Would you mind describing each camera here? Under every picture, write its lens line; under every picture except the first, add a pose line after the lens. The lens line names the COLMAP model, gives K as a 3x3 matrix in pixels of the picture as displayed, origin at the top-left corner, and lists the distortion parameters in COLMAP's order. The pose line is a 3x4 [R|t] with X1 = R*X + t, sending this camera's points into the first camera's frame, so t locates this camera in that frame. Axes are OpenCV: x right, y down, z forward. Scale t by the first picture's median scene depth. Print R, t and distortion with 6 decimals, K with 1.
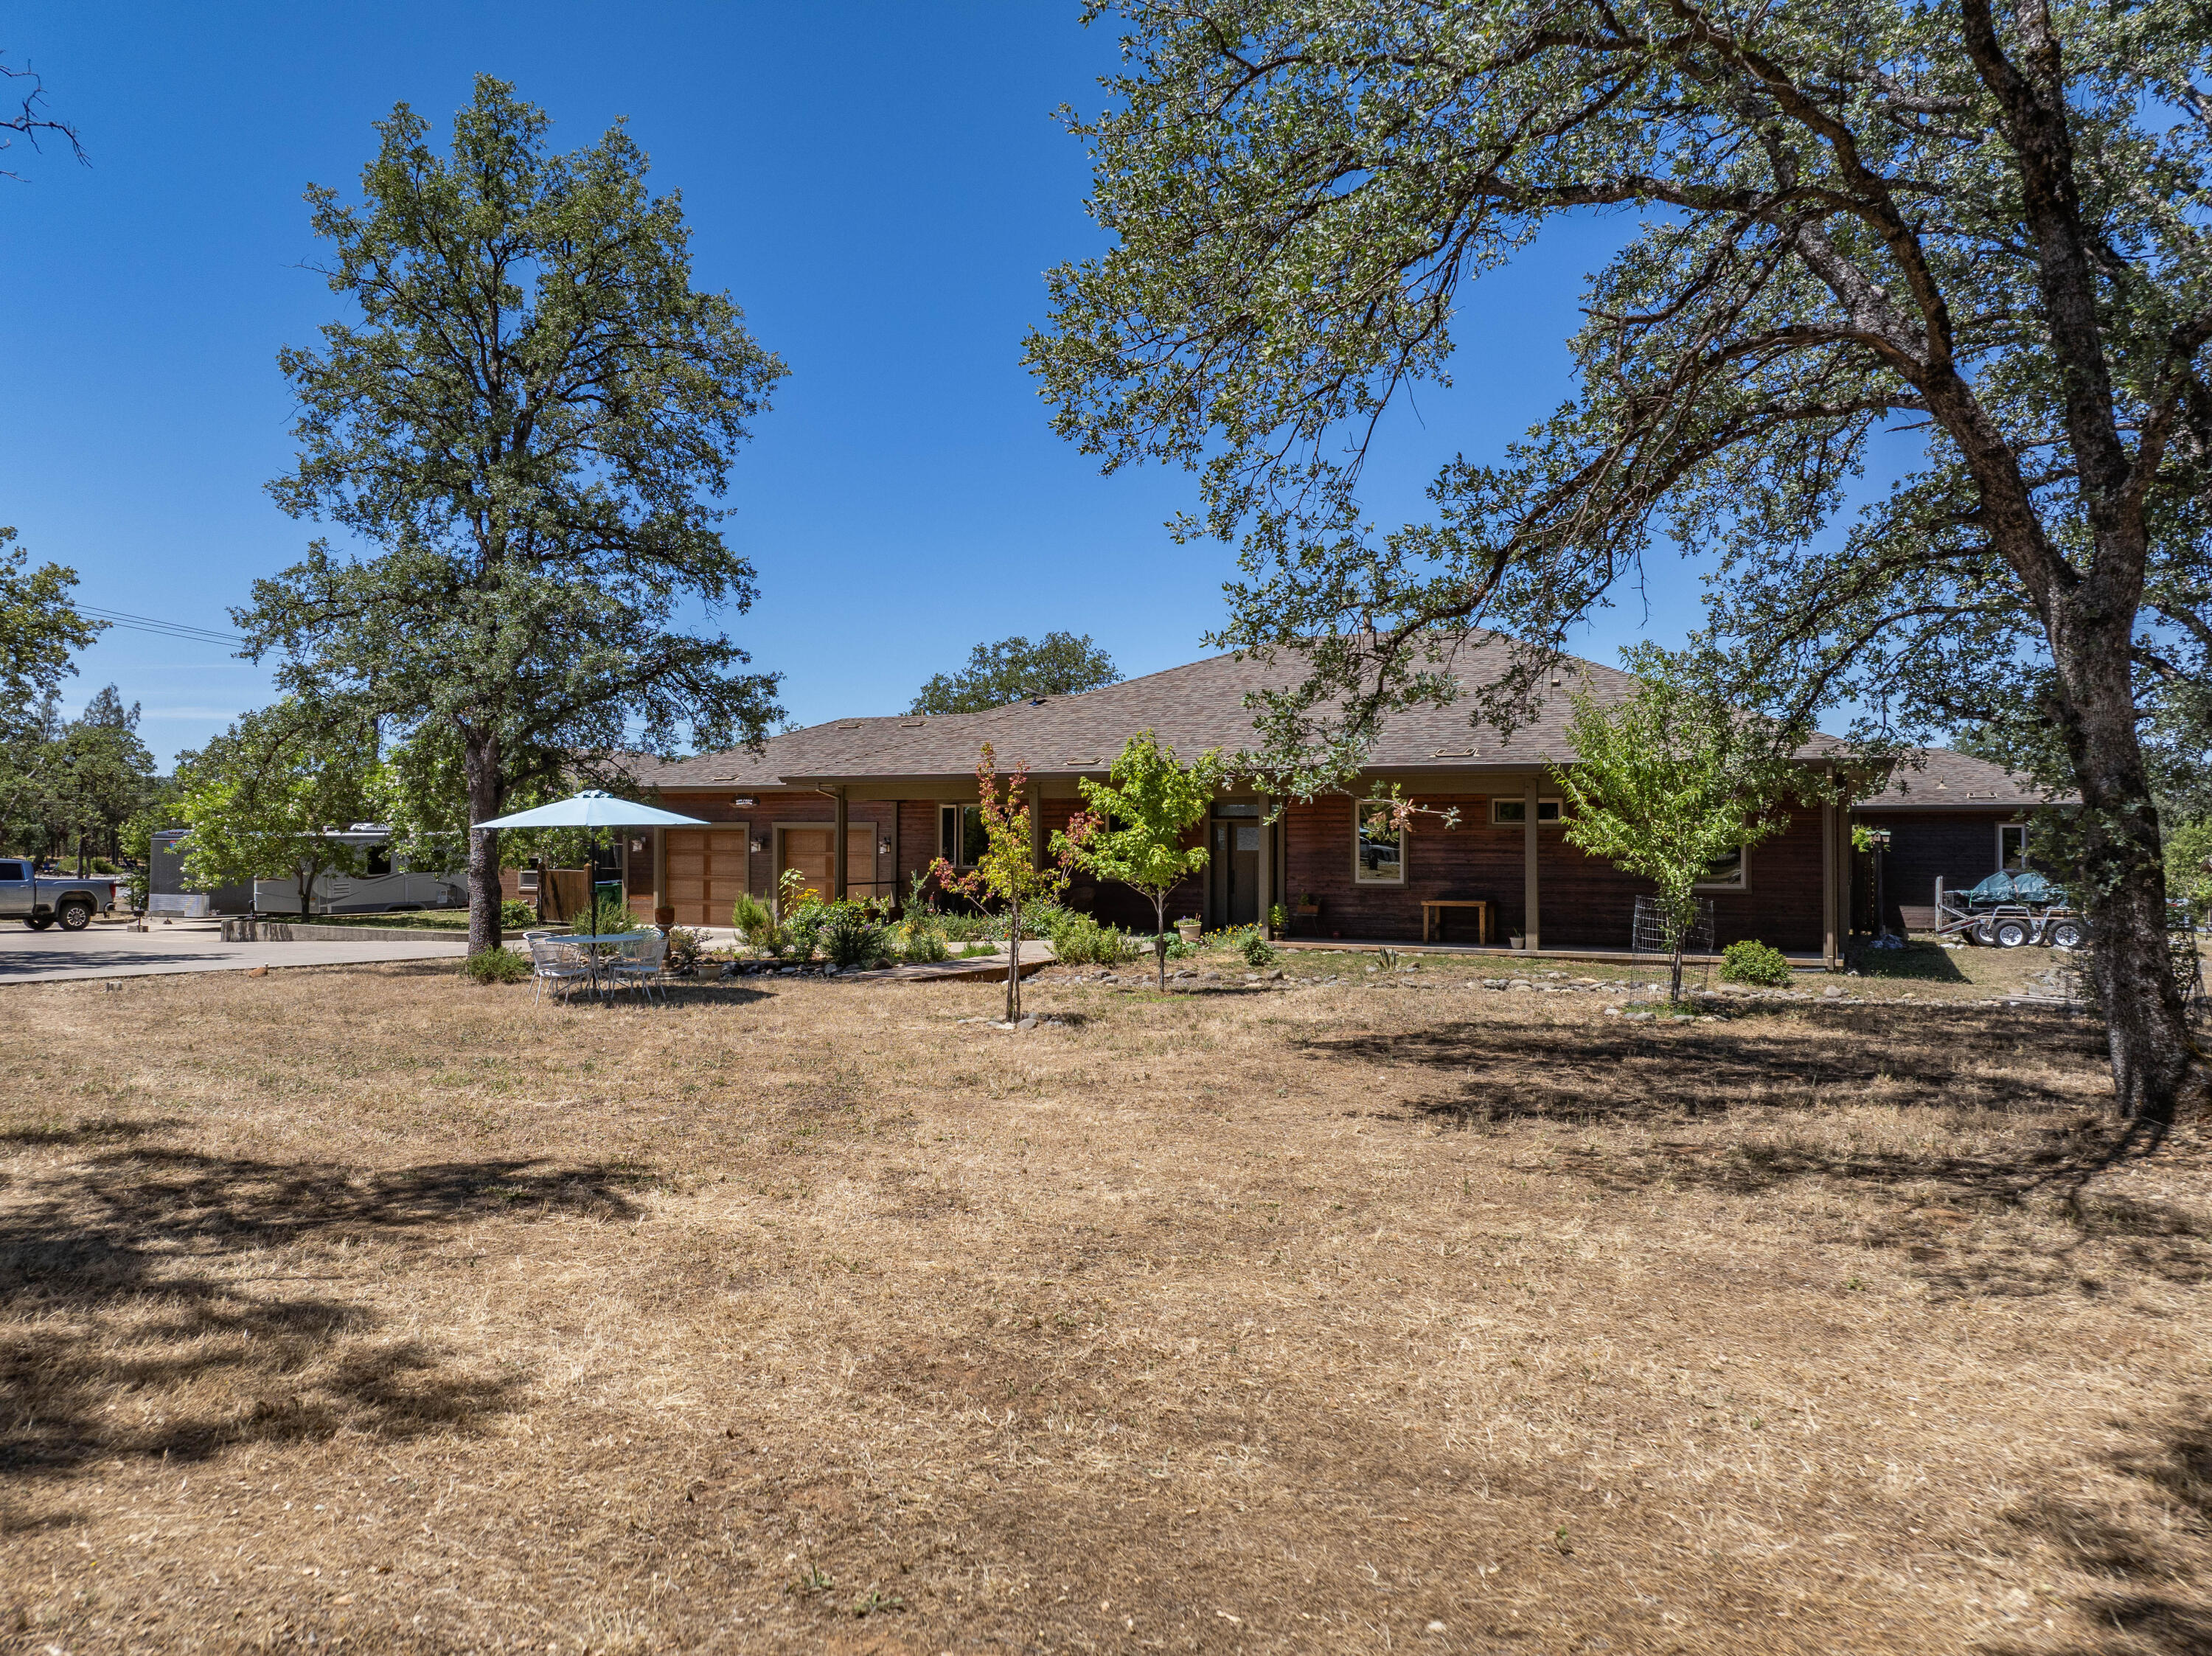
lens RADIAL K [[1579.9, 0, 1106.9], [0, 1579.9, 825.2], [0, 0, 1]] dist [-0.062062, 0.040212]
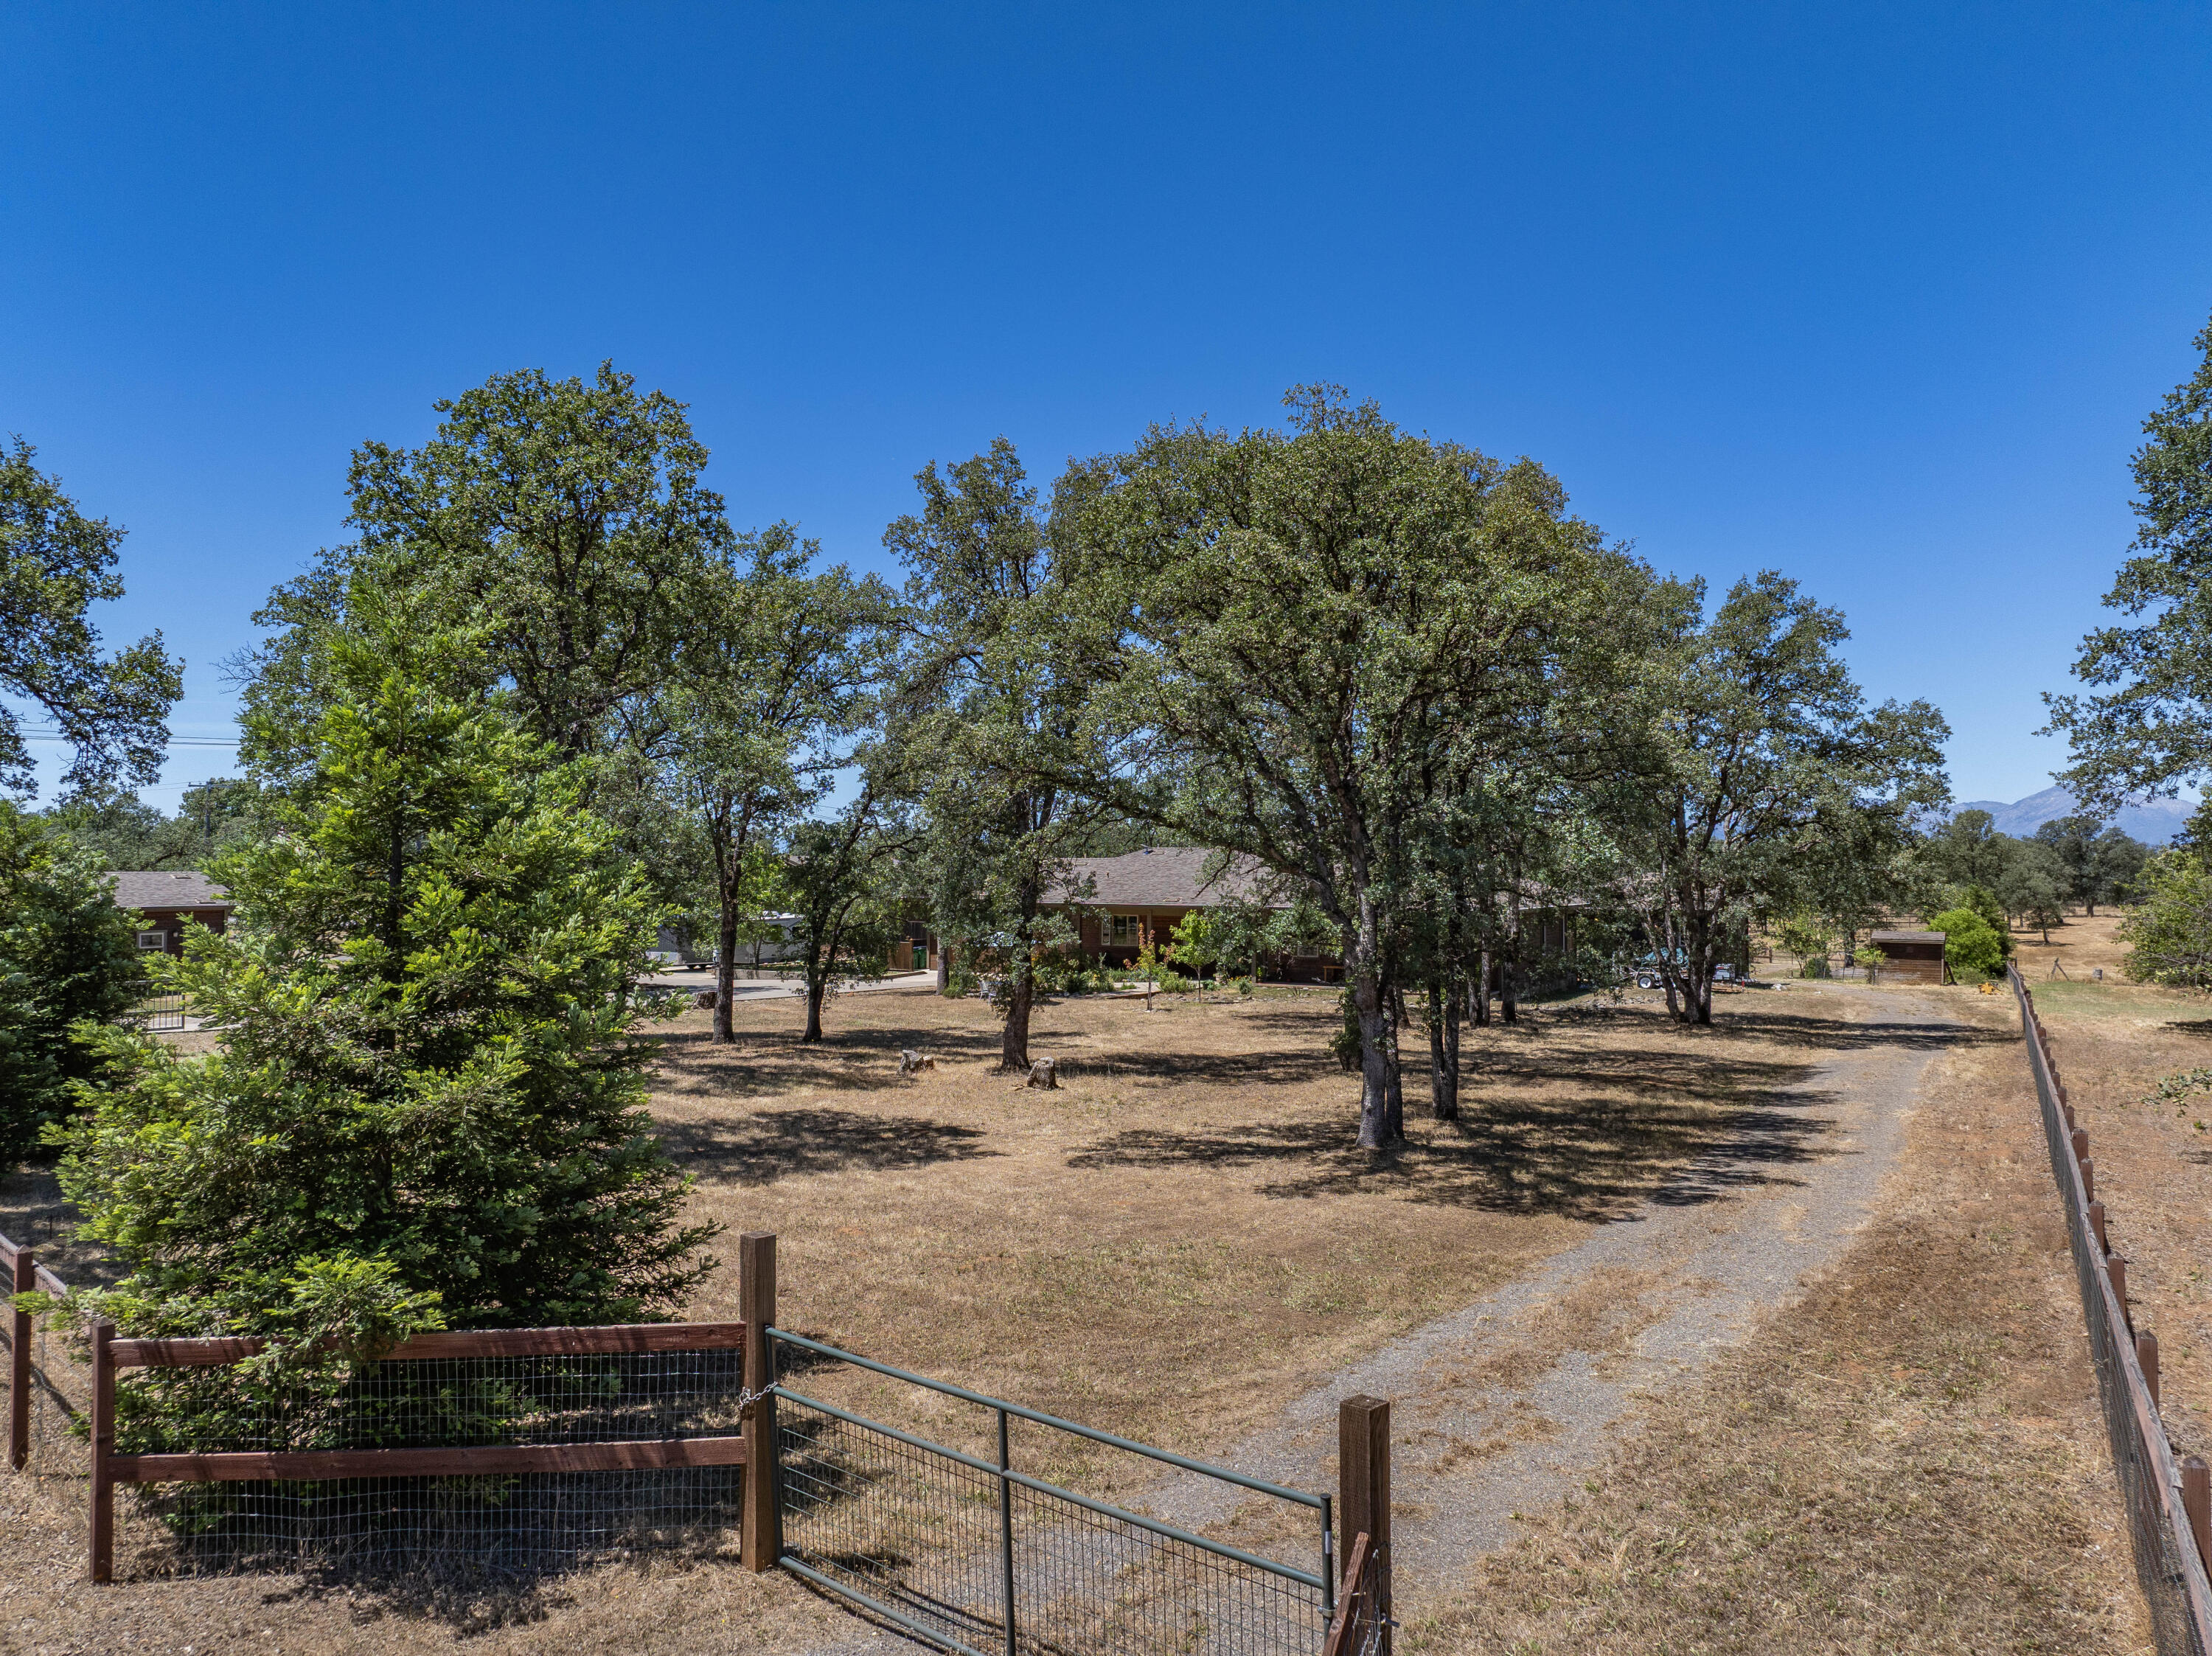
lens RADIAL K [[1579.9, 0, 1105.4], [0, 1579.9, 830.4], [0, 0, 1]] dist [-0.062062, 0.040212]
pose [[0.997630, -0.003468, -0.068716, 0.053574], [0.002405, 0.999876, -0.015536, -0.137493], [0.068762, 0.015334, 0.997515, -1.587027]]
